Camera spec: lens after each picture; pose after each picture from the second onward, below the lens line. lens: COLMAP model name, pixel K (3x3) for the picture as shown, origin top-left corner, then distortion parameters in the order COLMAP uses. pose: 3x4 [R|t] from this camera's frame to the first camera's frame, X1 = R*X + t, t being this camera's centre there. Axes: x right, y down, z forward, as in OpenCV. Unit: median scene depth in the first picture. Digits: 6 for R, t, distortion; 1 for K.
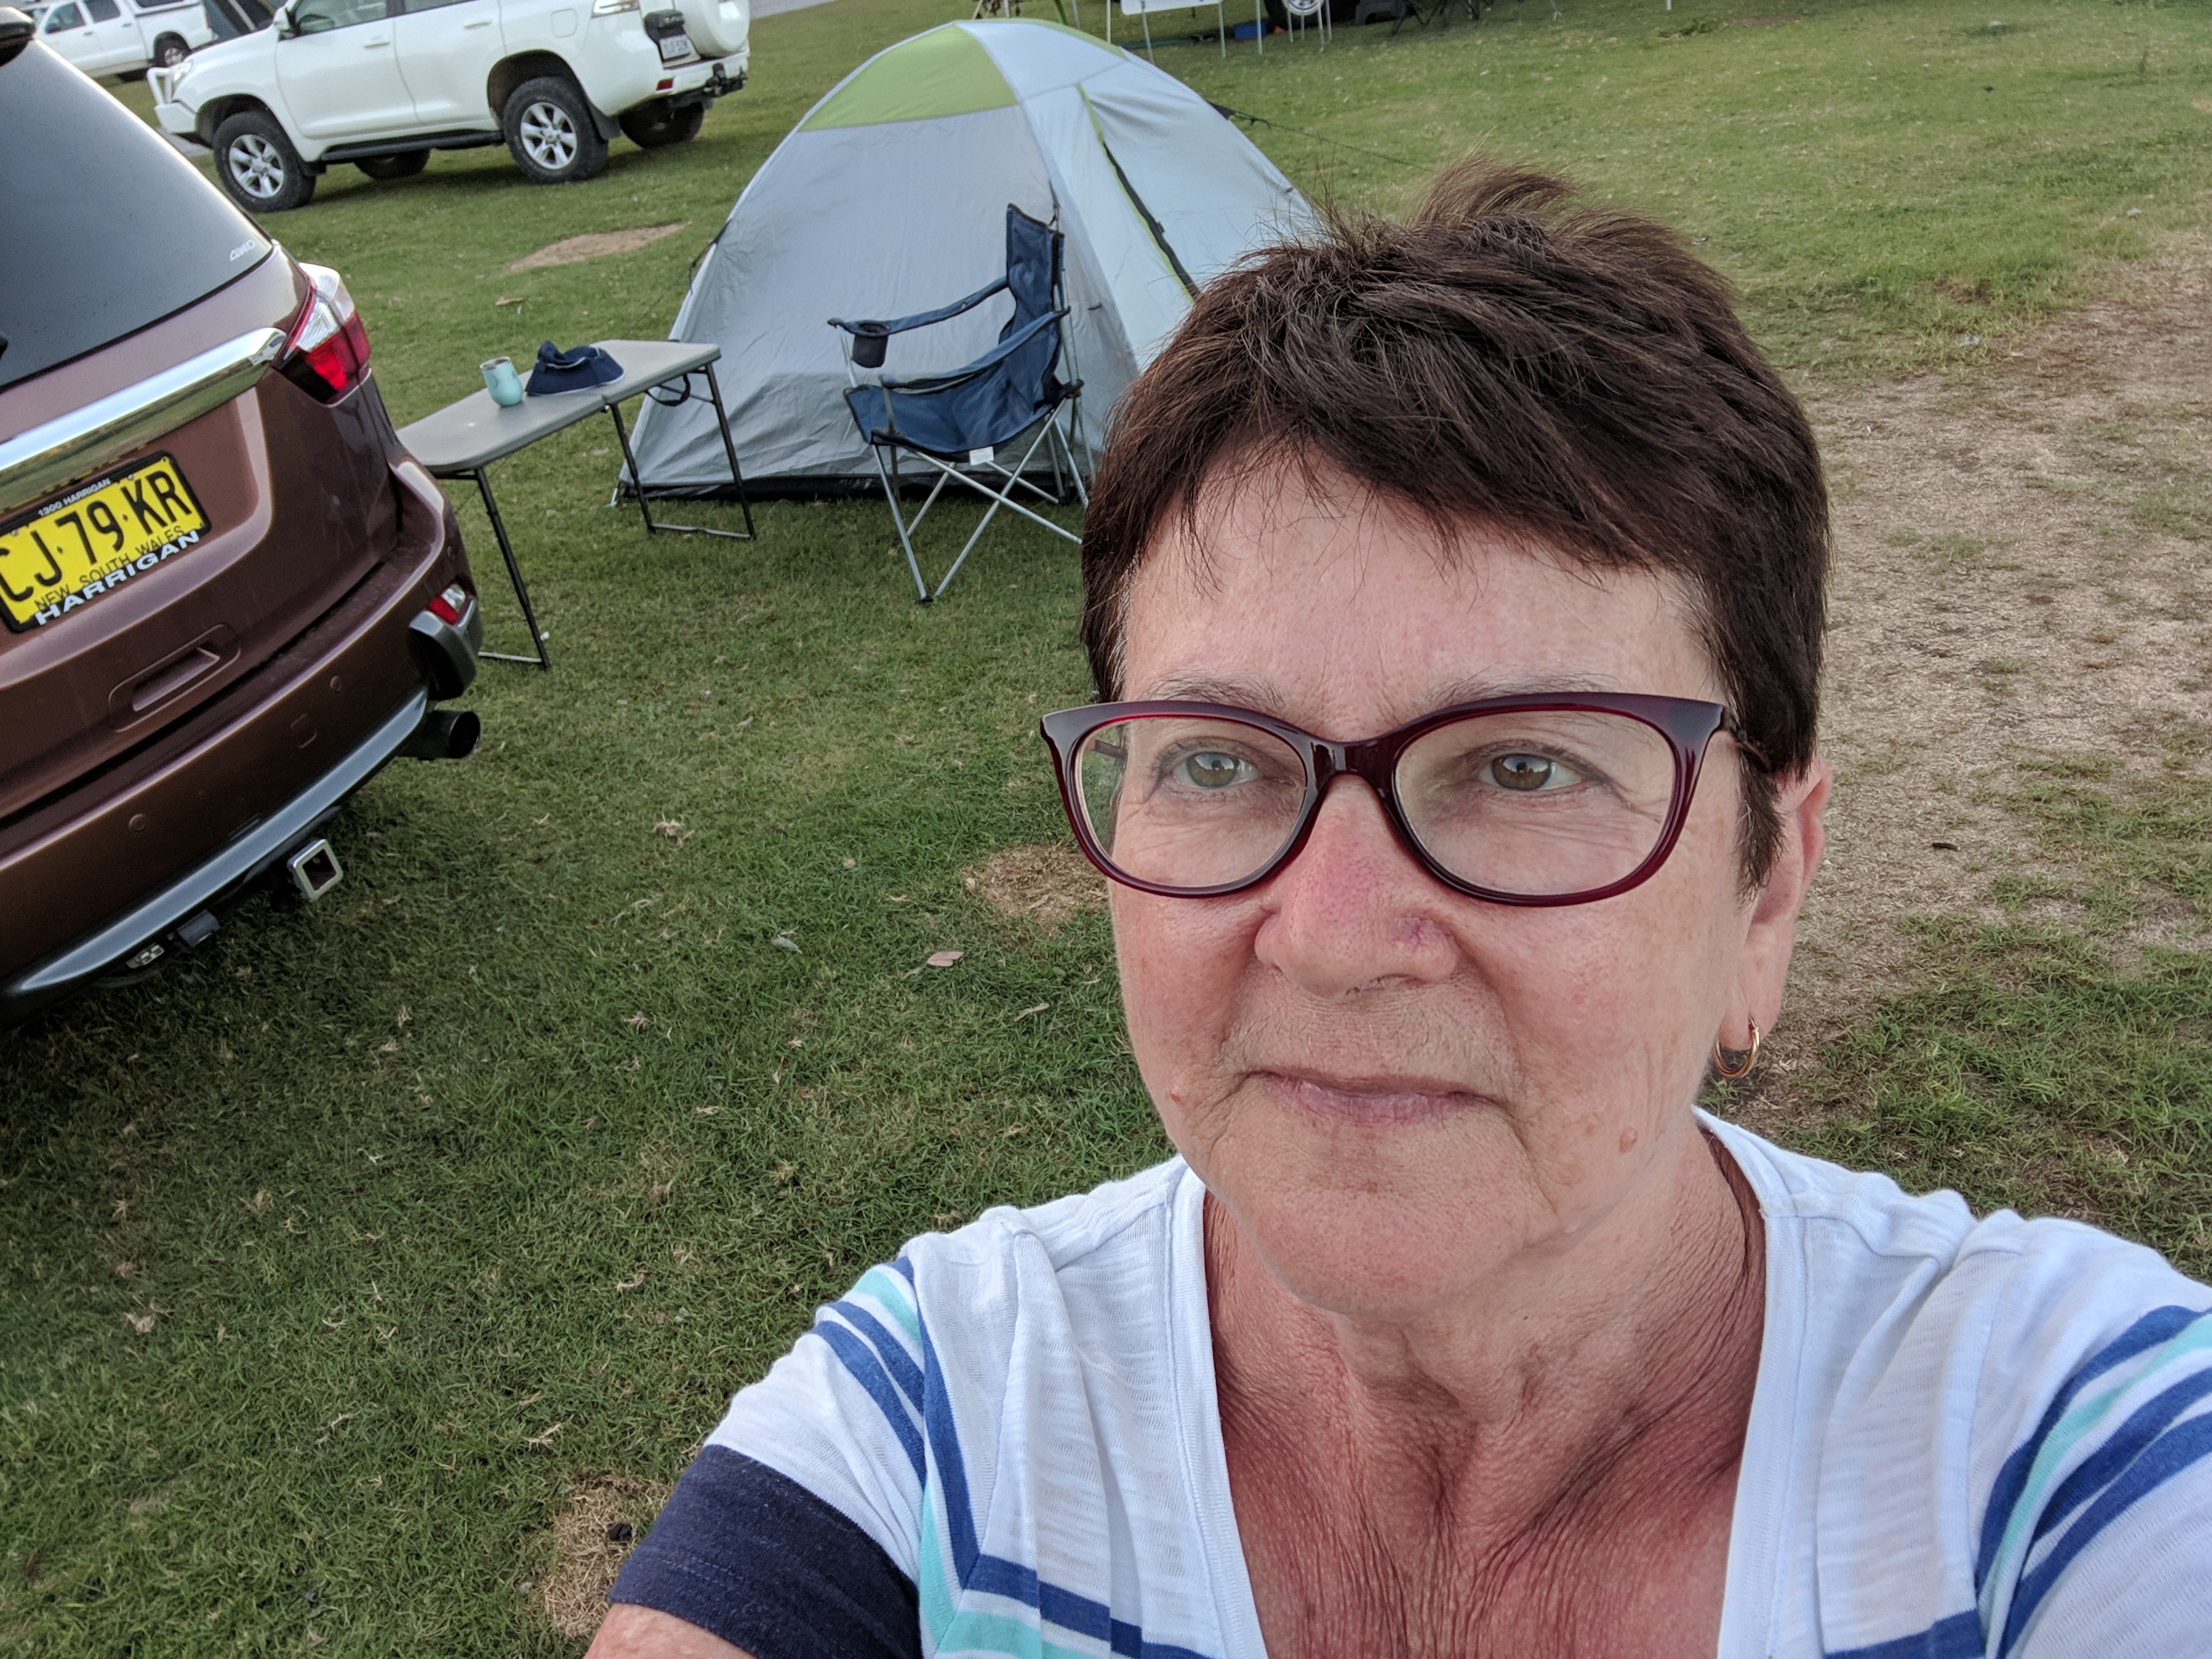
lens RADIAL K [[1641.7, 0, 1102.9], [0, 1641.7, 824.7], [0, 0, 1]] dist [-0.007728, -0.003652]
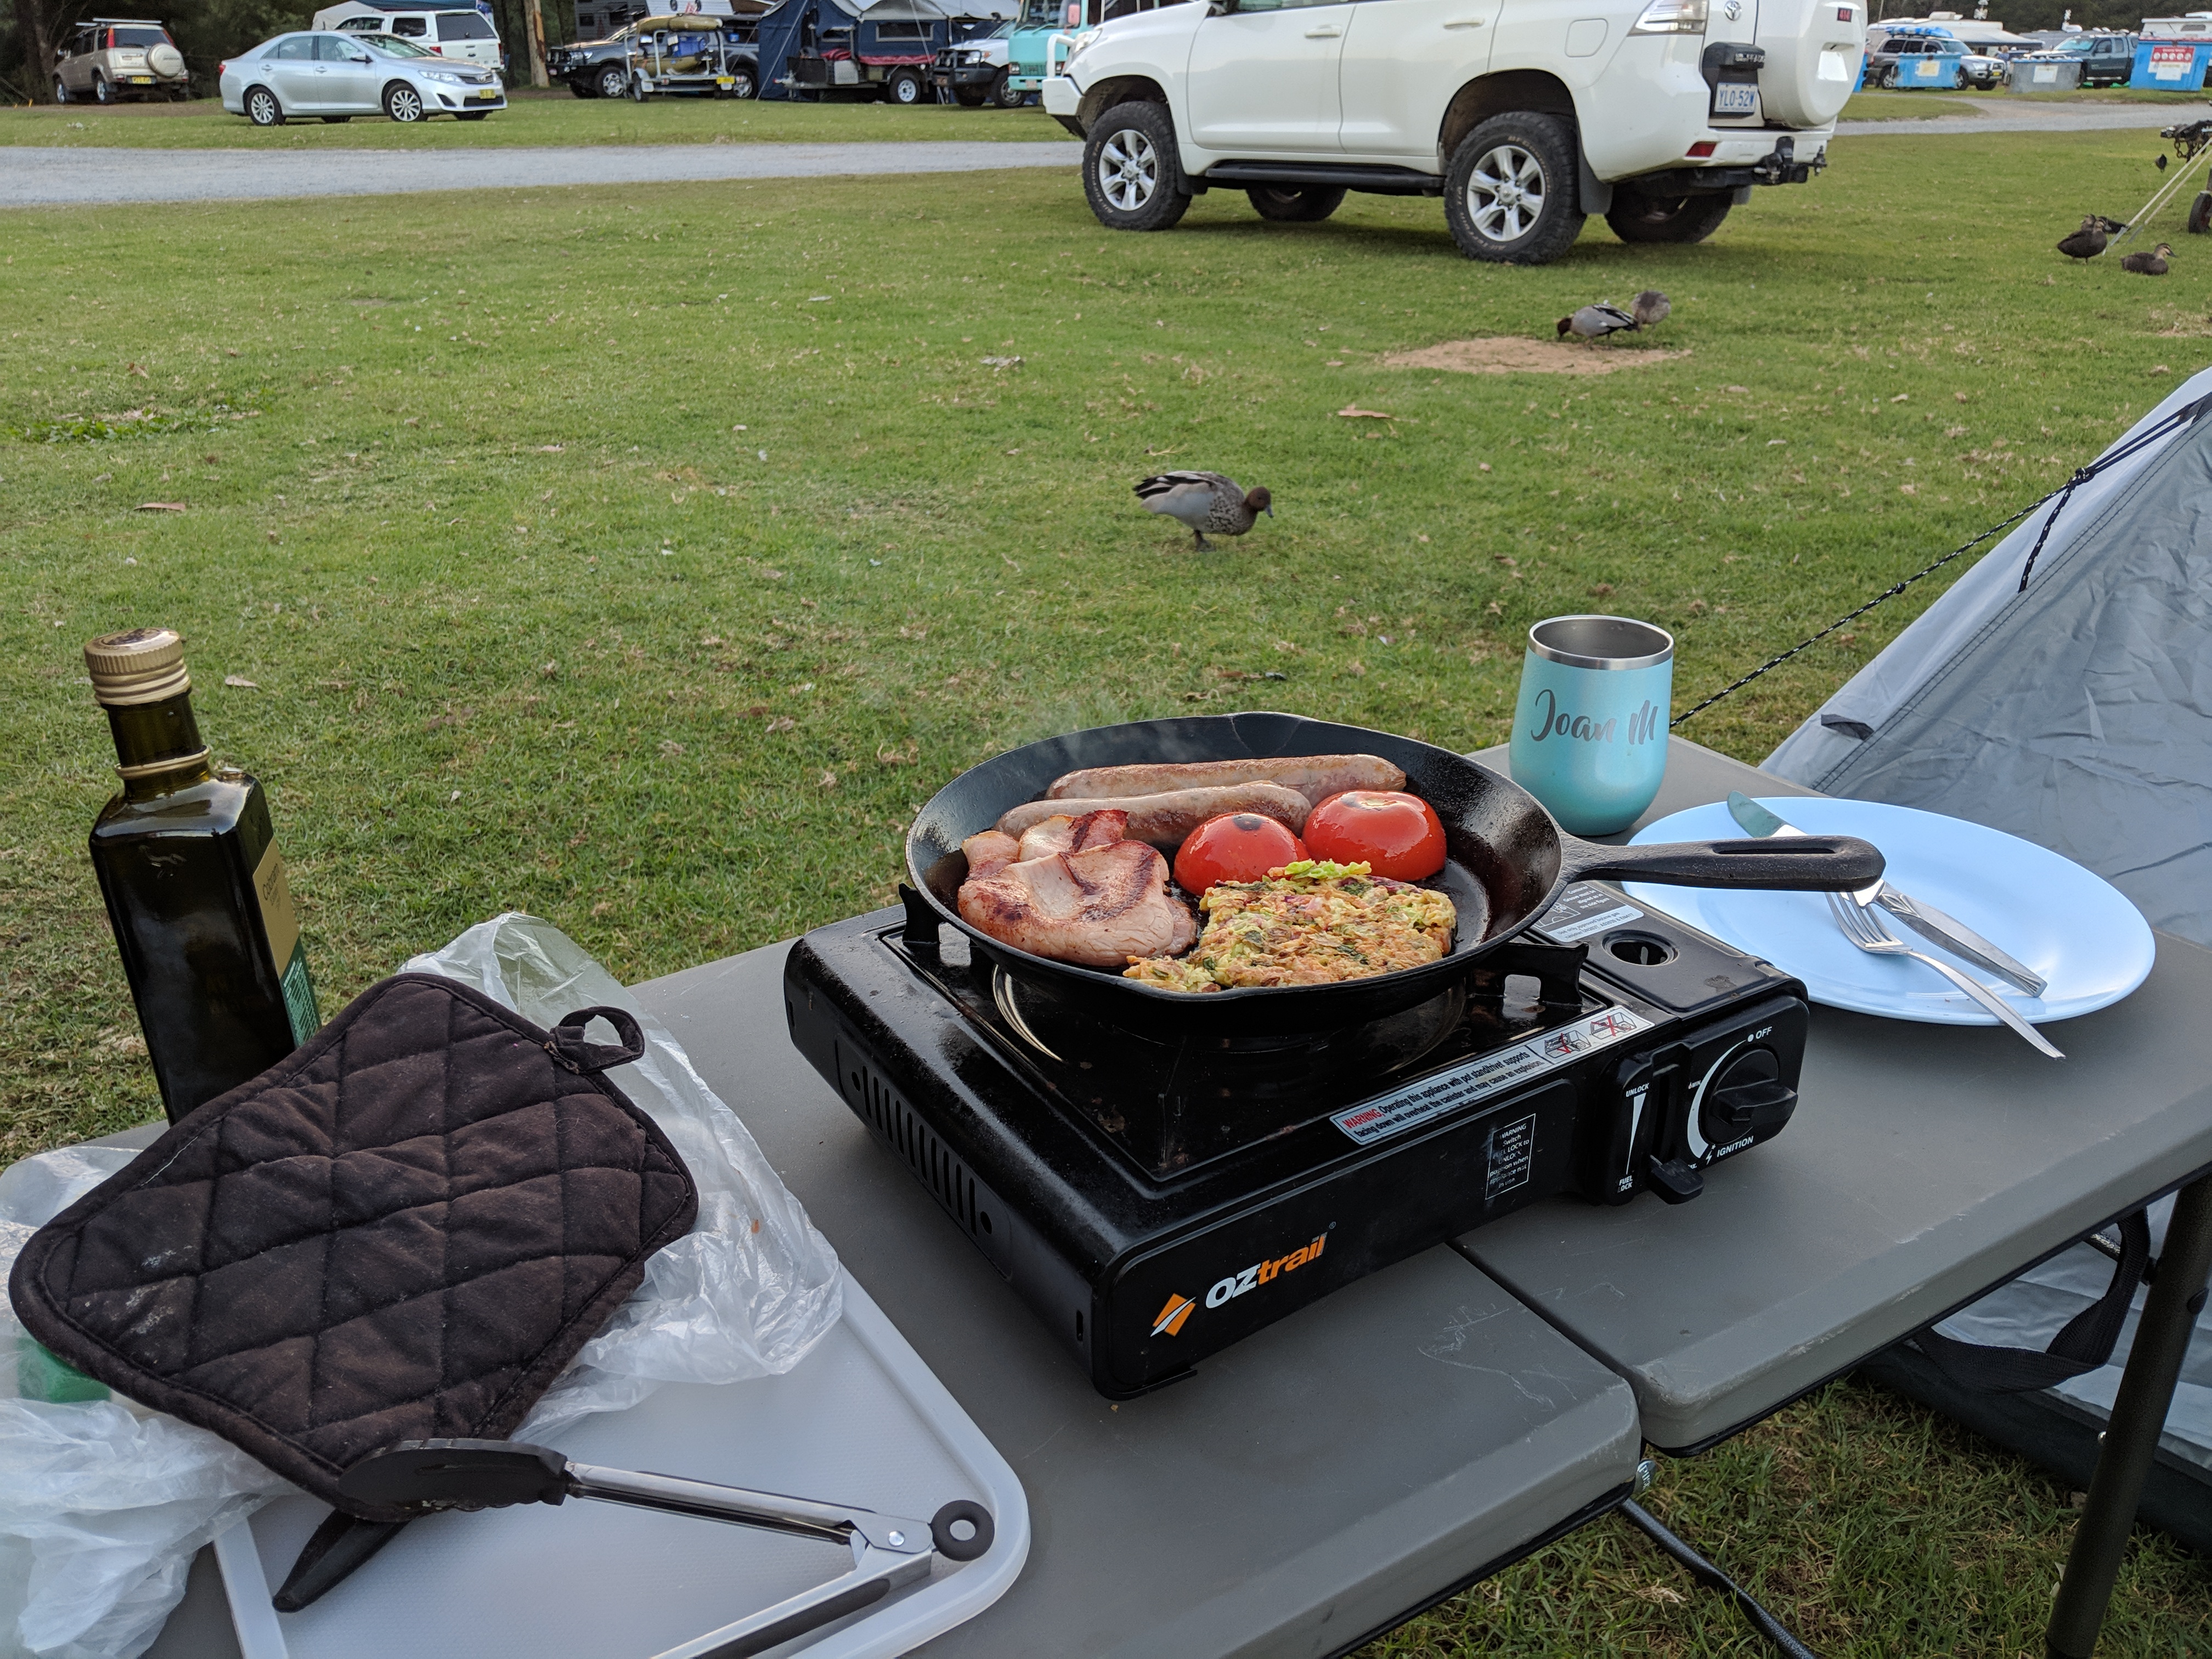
lens RADIAL K [[1730.0, 0, 1110.6], [0, 1730.0, 829.5], [0, 0, 1]] dist [-0.015767, -0.007124]
pose [[0.862664, 0.311851, -0.398197, -0.109086], [-0.343964, 0.938931, -0.009842, -0.105066], [0.370810, 0.145456, 0.917247, 0.310798]]
